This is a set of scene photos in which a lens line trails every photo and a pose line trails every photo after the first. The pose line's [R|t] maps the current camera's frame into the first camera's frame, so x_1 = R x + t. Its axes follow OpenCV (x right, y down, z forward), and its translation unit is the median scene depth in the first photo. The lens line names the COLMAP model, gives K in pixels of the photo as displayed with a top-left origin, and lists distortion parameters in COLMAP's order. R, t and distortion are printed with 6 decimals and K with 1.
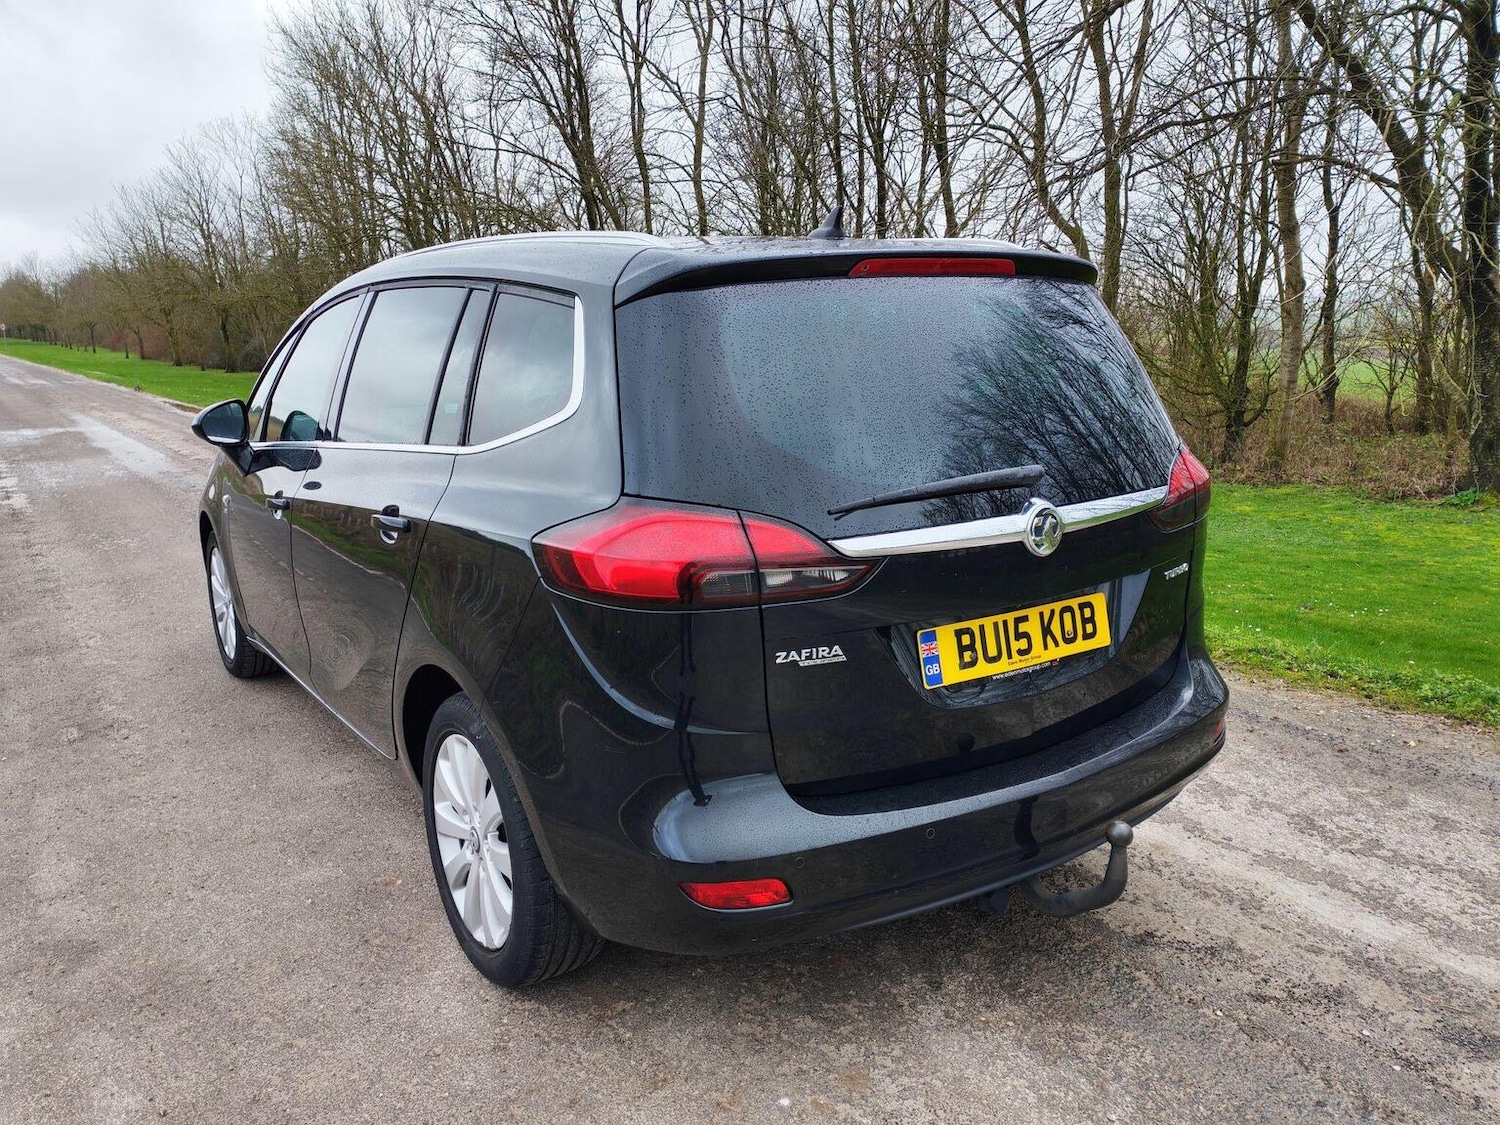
lens RADIAL K [[1108.6, 0, 744.4], [0, 1108.6, 551.4], [0, 0, 1]] dist [0.087808, -0.103102]
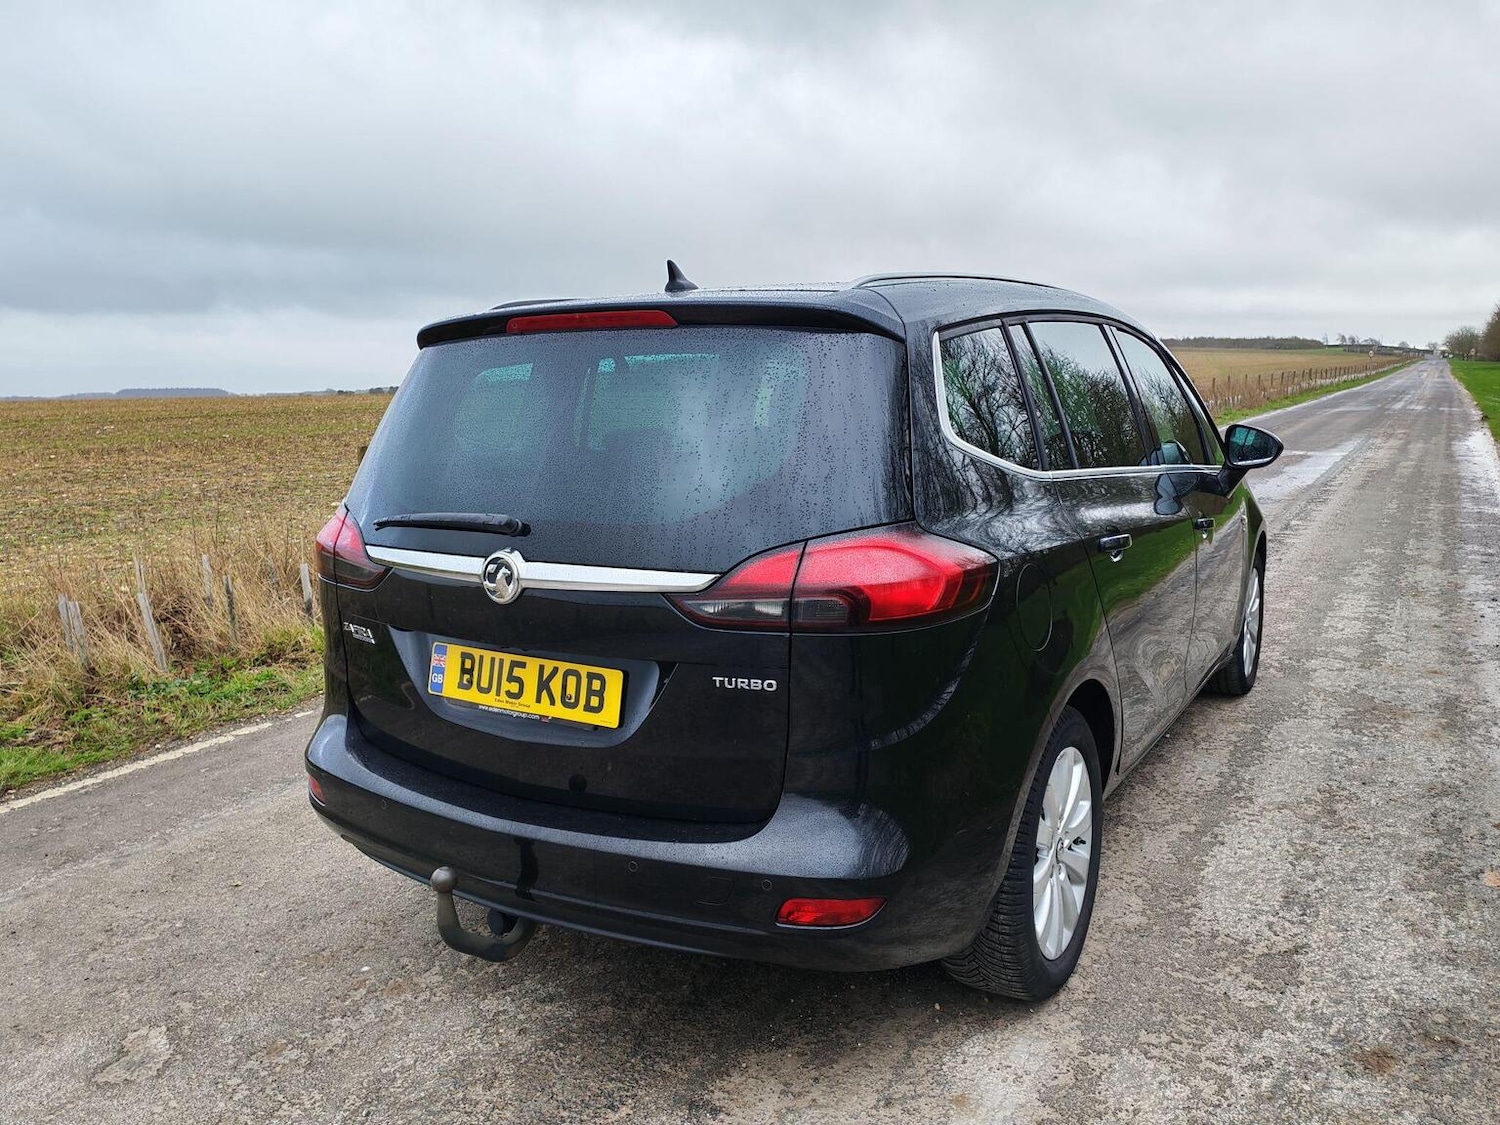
lens RADIAL K [[1119.9, 0, 750.0], [0, 1119.9, 562.5], [0, 0, 1]] dist [0.077784, -0.091206]
pose [[0.419786, 0.161284, -0.893178, 1.187405], [-0.171891, 0.980403, 0.096247, -0.159688], [0.891198, 0.113126, 0.439283, 0.684305]]
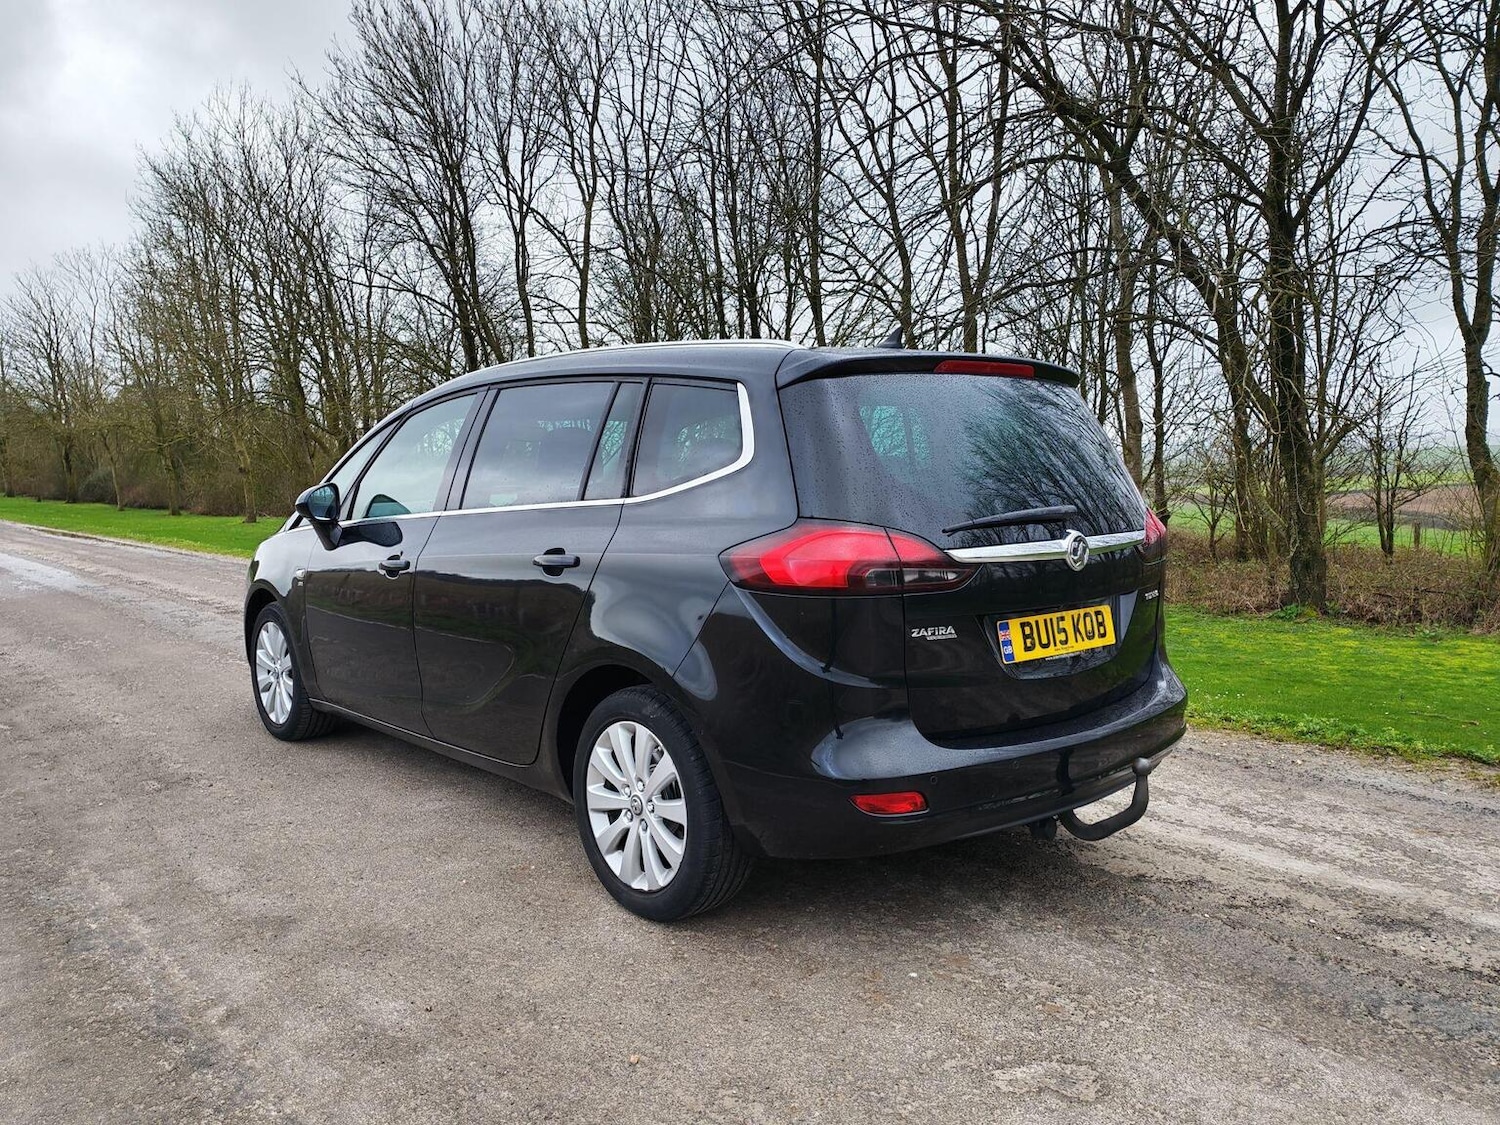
lens RADIAL K [[1101.5, 0, 737.4], [0, 1101.5, 570.8], [0, 0, 1]] dist [0.091037, -0.114834]
pose [[0.992660, 0.001527, 0.120925, -0.296203], [0.011047, 0.994595, -0.103244, 0.131626], [-0.120429, 0.103822, 0.987278, -0.292736]]
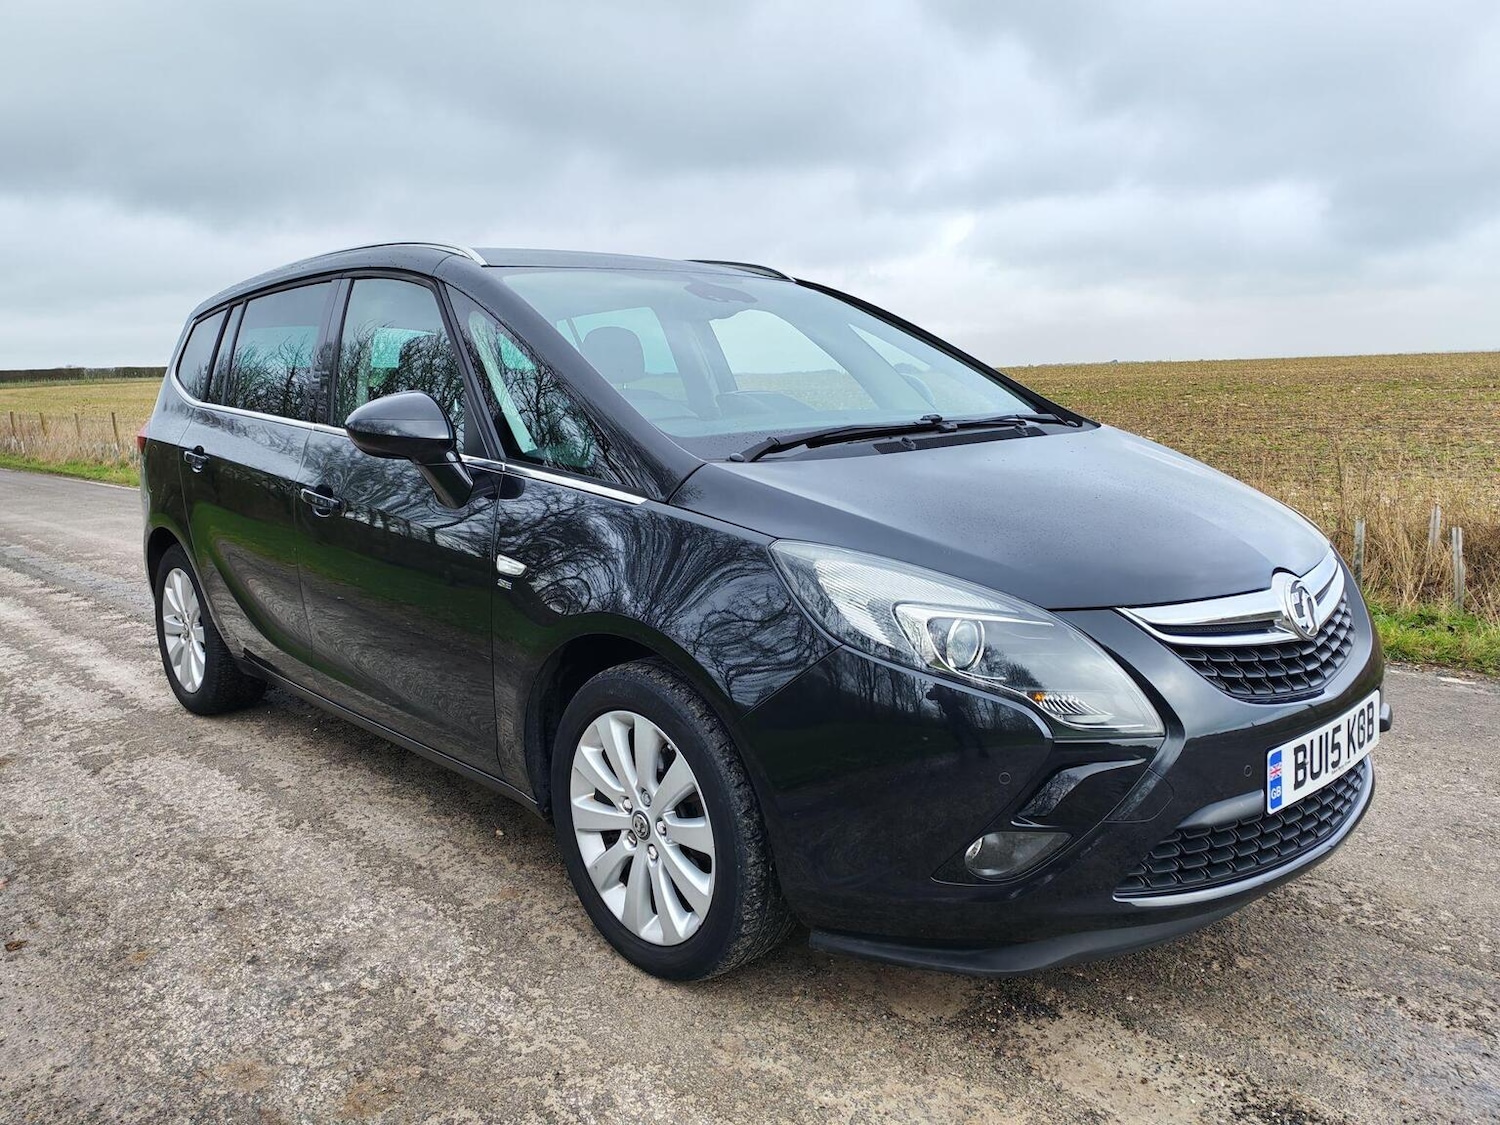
lens RADIAL K [[1119.2, 0, 743.9], [0, 1119.2, 548.0], [0, 0, 1]] dist [0.075724, -0.091007]
pose [[-0.984202, 0.080793, -0.157541, -0.242494], [0.021427, 0.937625, 0.346986, -0.577042], [0.175749, 0.338129, -0.924544, 3.295583]]
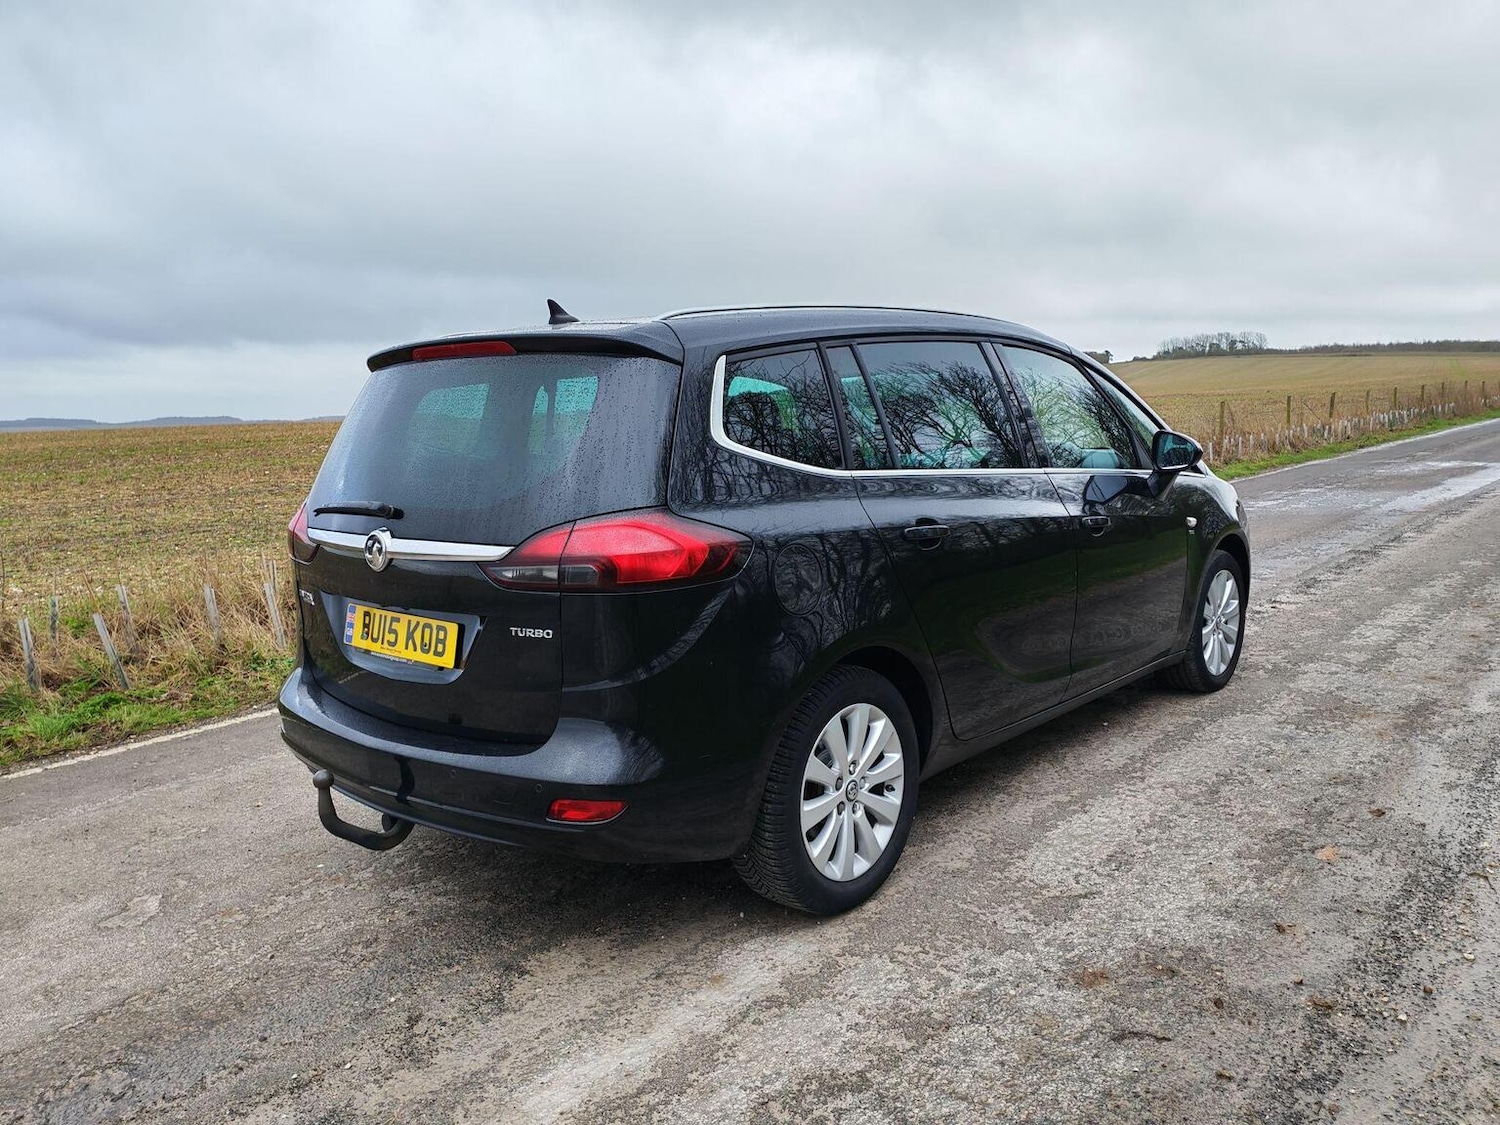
lens RADIAL K [[1118.1, 0, 746.0], [0, 1118.1, 568.6], [0, 0, 1]] dist [0.093334, -0.118235]
pose [[0.259739, 0.157441, -0.952758, 1.535272], [-0.166168, 0.979190, 0.116509, -0.211294], [0.951275, 0.128056, 0.280495, 0.958549]]
